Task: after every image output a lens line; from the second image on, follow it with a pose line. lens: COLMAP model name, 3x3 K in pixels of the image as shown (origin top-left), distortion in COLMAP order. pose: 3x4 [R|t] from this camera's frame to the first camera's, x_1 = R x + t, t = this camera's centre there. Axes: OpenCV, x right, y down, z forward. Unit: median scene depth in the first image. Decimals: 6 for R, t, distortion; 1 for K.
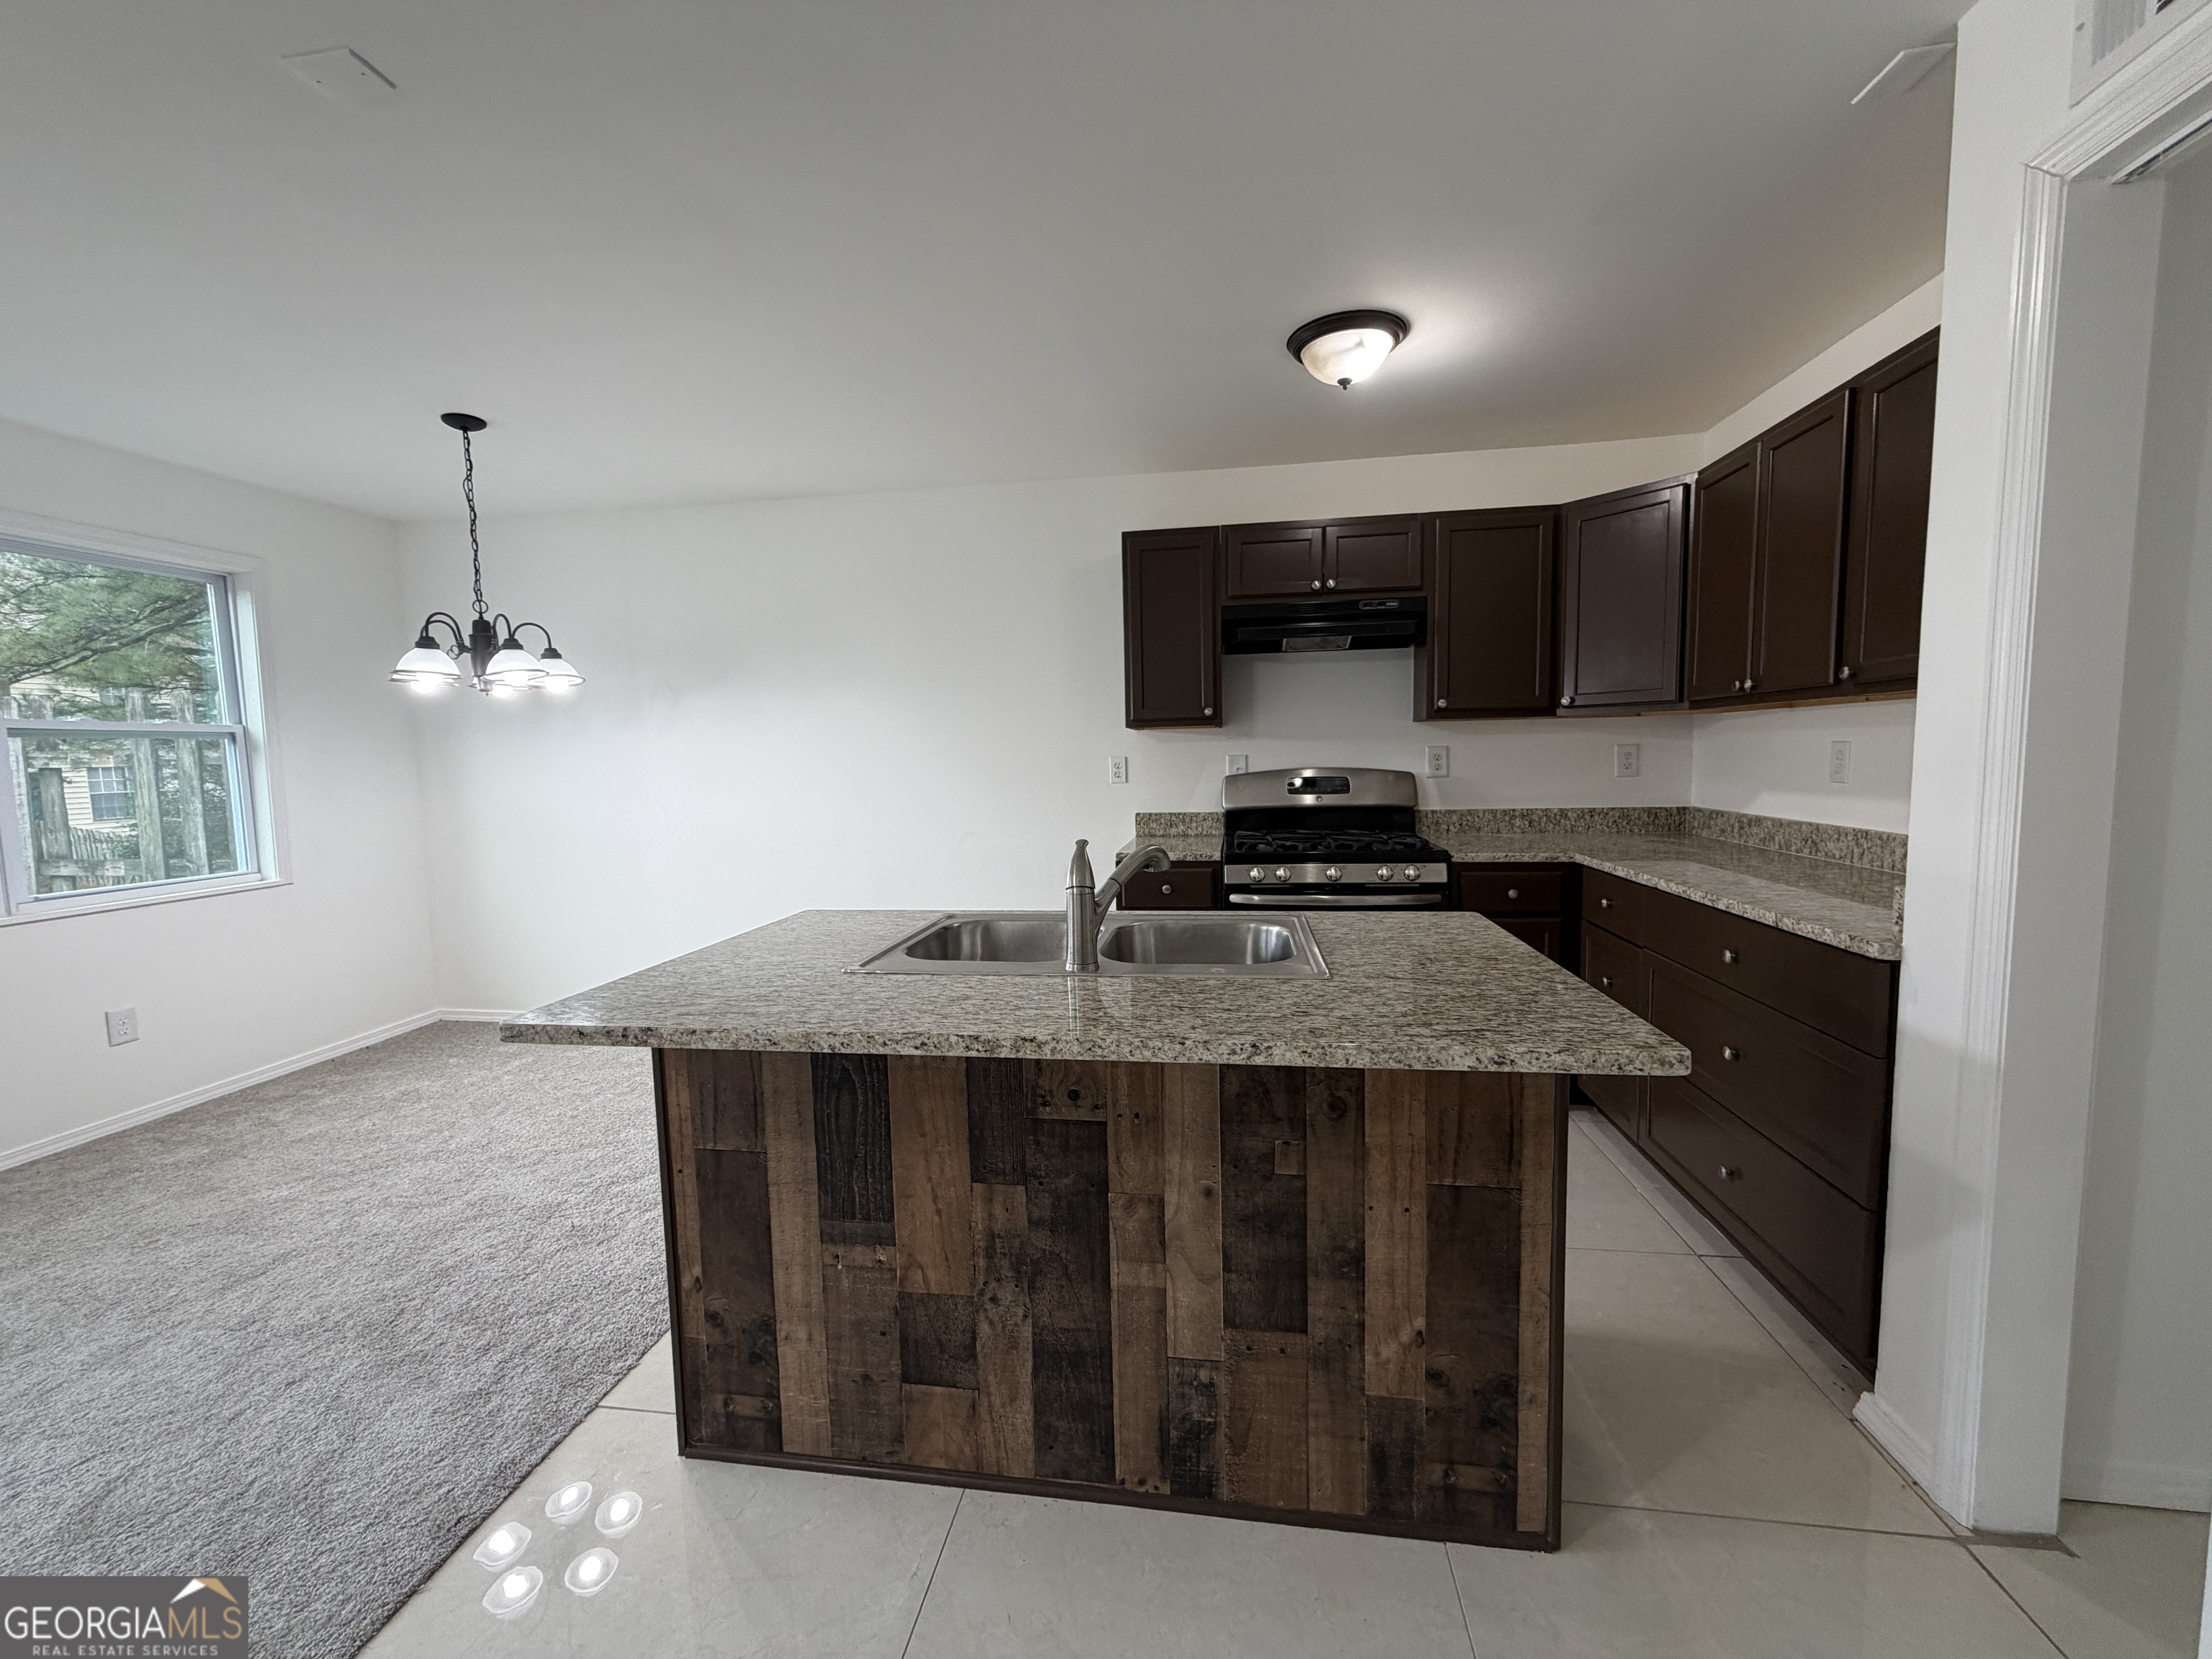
lens RADIAL K [[886.3, 0, 1106.1], [0, 886.3, 822.6], [0, 0, 1]] dist [-0.003096, -0.000380]
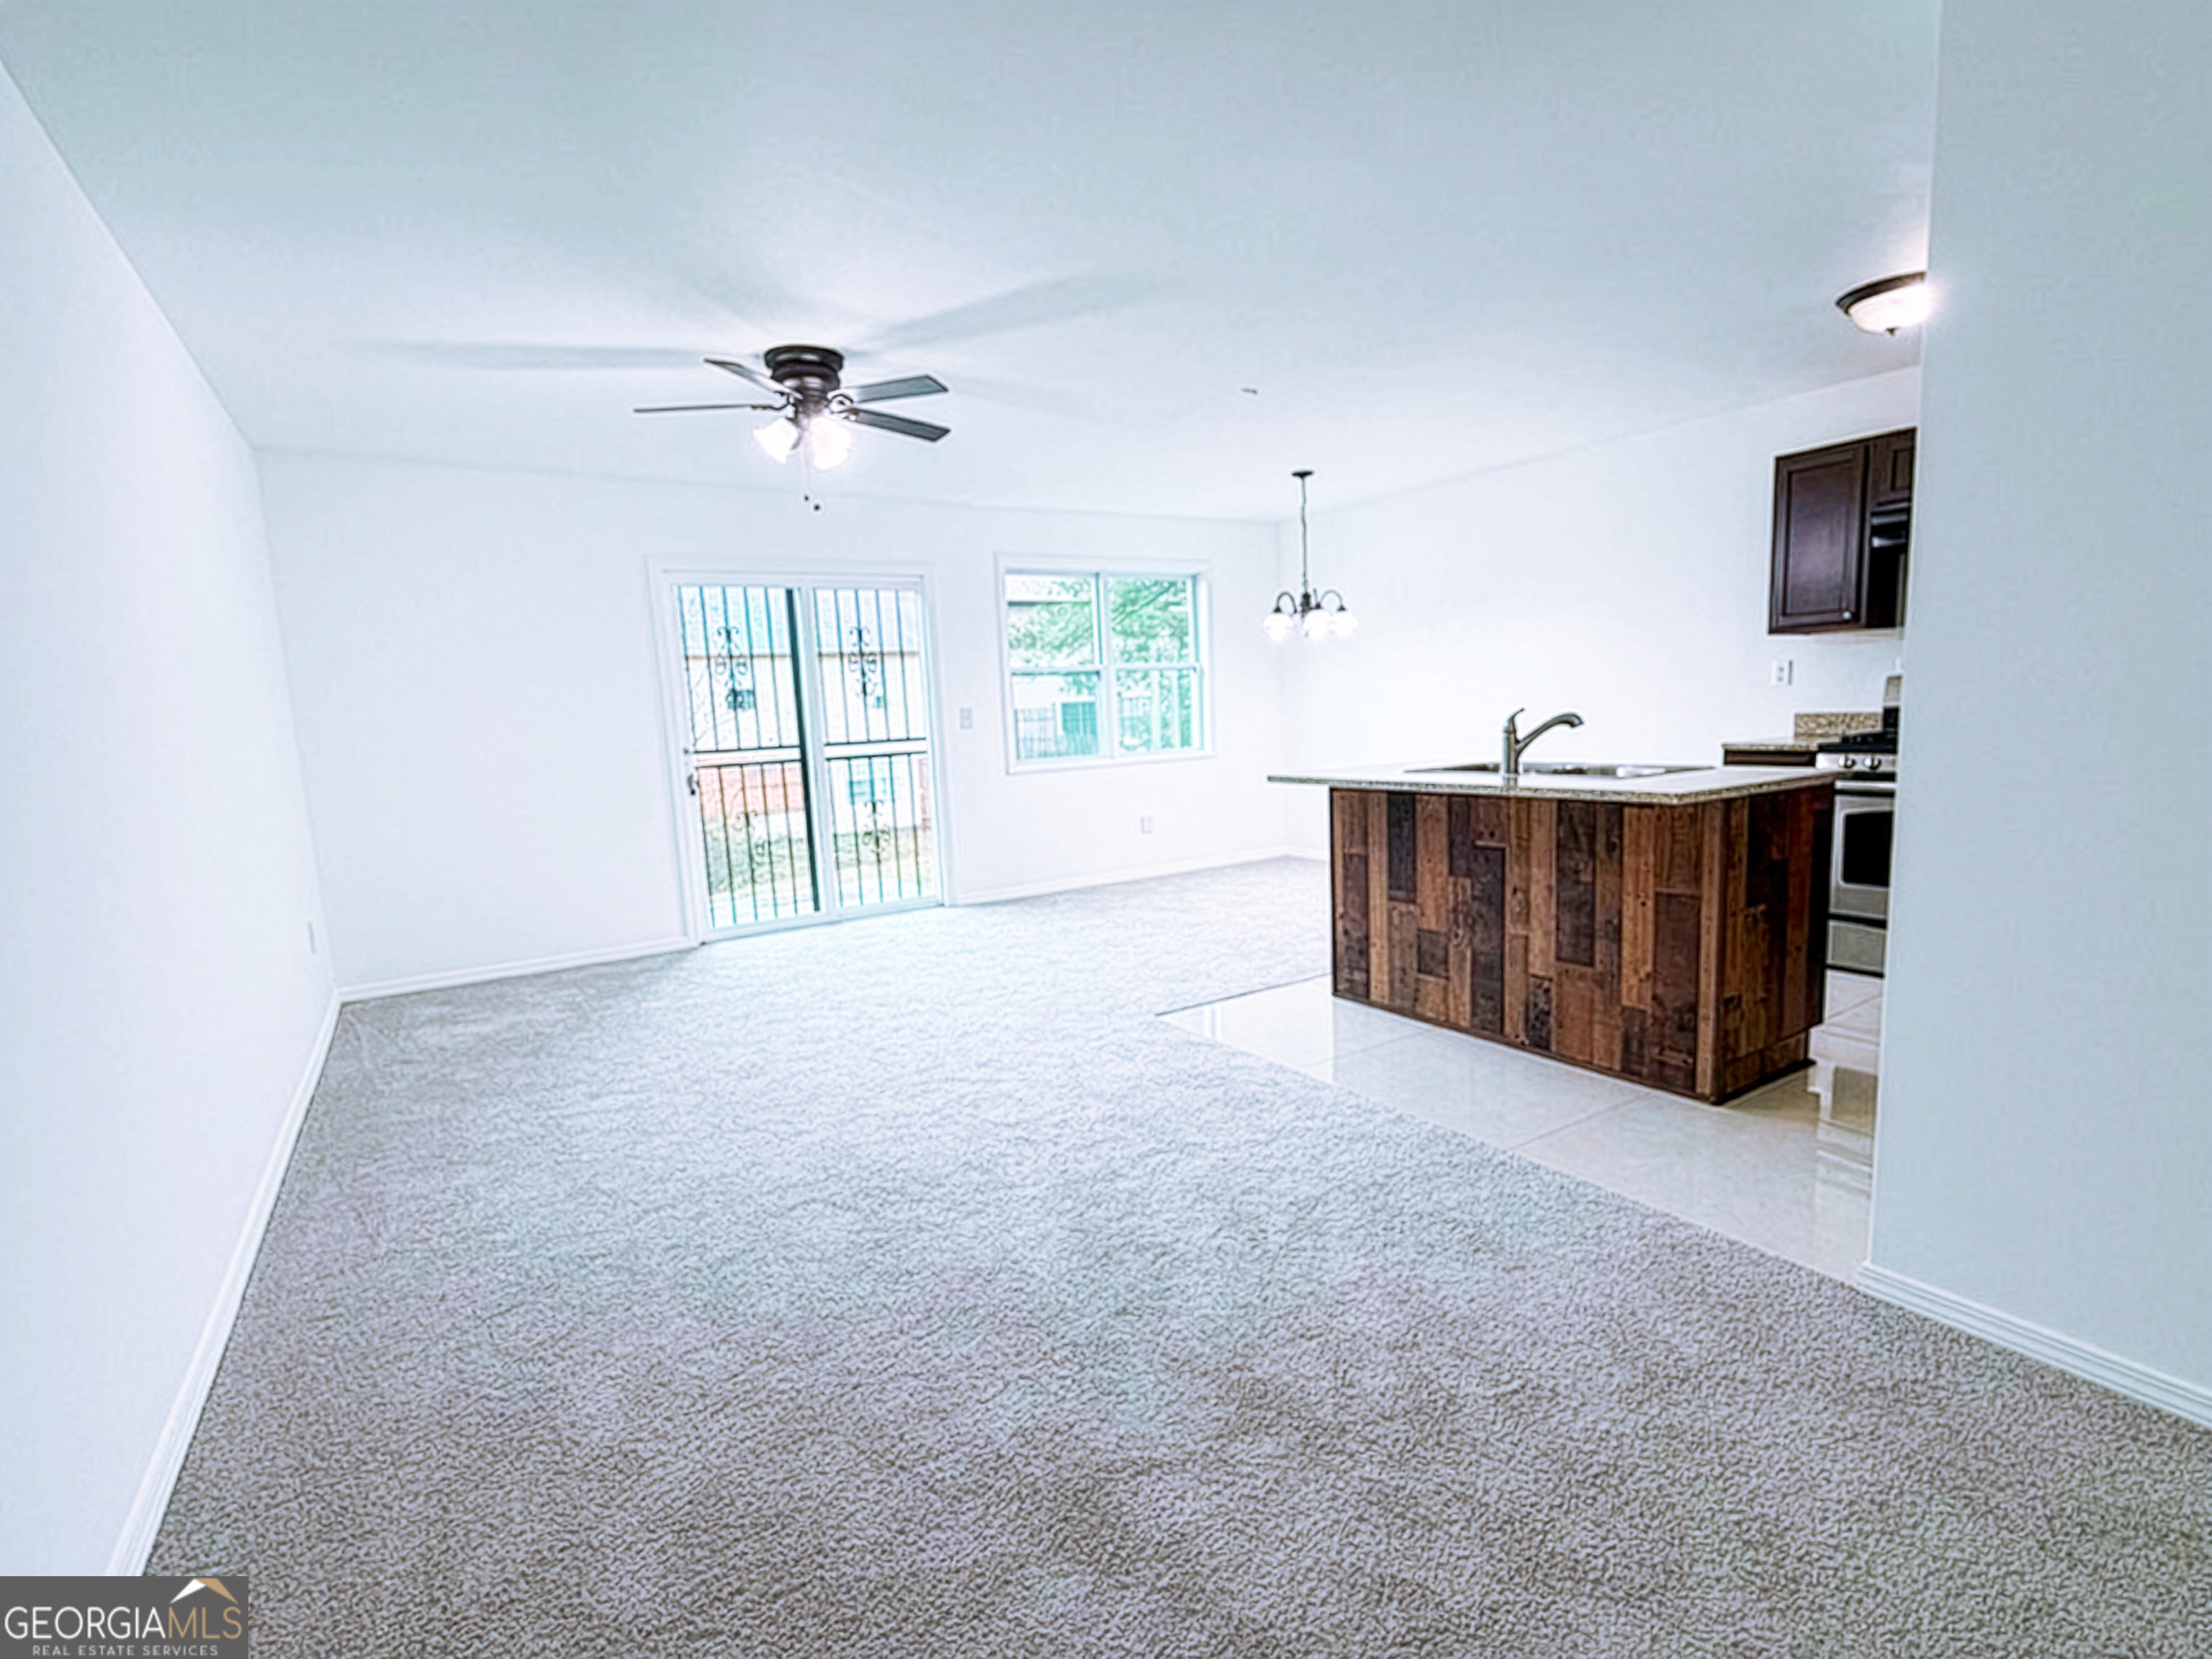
lens RADIAL K [[1037.2, 0, 1110.0], [0, 1037.2, 835.9], [0, 0, 1]] dist [0.004708, 0.000221]
pose [[0.654833, 0.087717, -0.750666, 1.132211], [-0.029531, 0.995453, 0.090560, 0.120847], [0.755197, -0.037134, 0.654446, -1.161186]]
